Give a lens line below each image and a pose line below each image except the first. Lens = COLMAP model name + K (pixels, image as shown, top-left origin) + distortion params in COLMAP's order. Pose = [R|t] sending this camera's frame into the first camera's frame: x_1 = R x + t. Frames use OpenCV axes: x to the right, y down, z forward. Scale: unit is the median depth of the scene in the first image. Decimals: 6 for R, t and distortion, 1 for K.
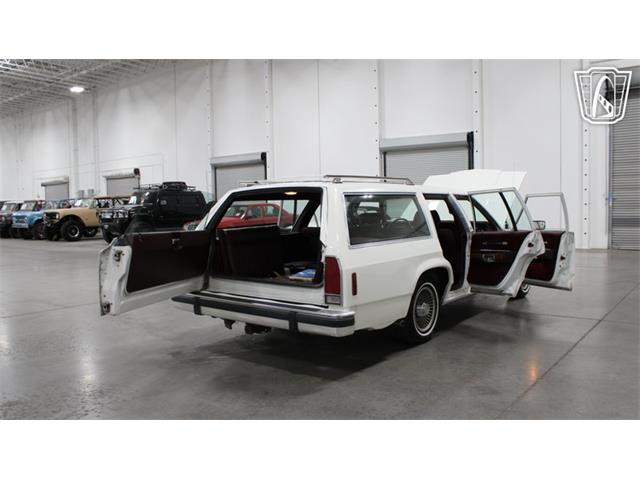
lens RADIAL K [[543.2, 0, 320.9], [0, 543.2, 240.7], [0, 0, 1]] dist [-0.164817, 0.153365]
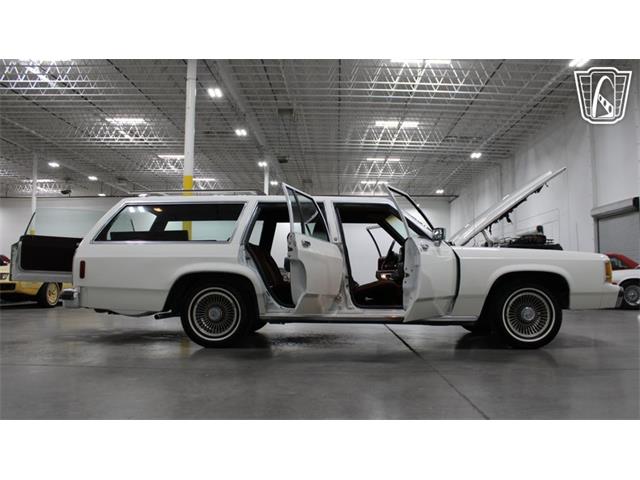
lens RADIAL K [[543.2, 0, 320.9], [0, 543.2, 240.7], [0, 0, 1]] dist [-0.164817, 0.153365]
pose [[0.595071, -0.037848, -0.802782, 0.971543], [-0.066770, 0.993109, -0.096315, 0.065214], [0.800895, 0.110917, 0.588443, 0.482305]]
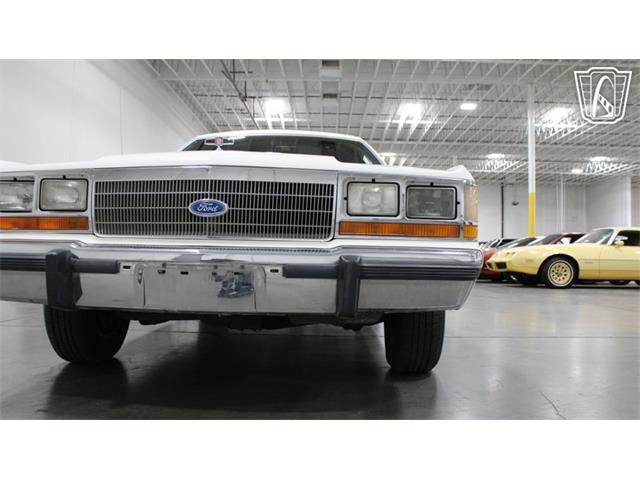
lens RADIAL K [[543.2, 0, 320.9], [0, 543.2, 240.7], [0, 0, 1]] dist [-0.164817, 0.153365]
pose [[-0.790794, -0.015973, -0.611874, 0.595433], [-0.041932, 0.998725, 0.028121, 0.008073], [0.610645, 0.047895, -0.790455, 1.756927]]
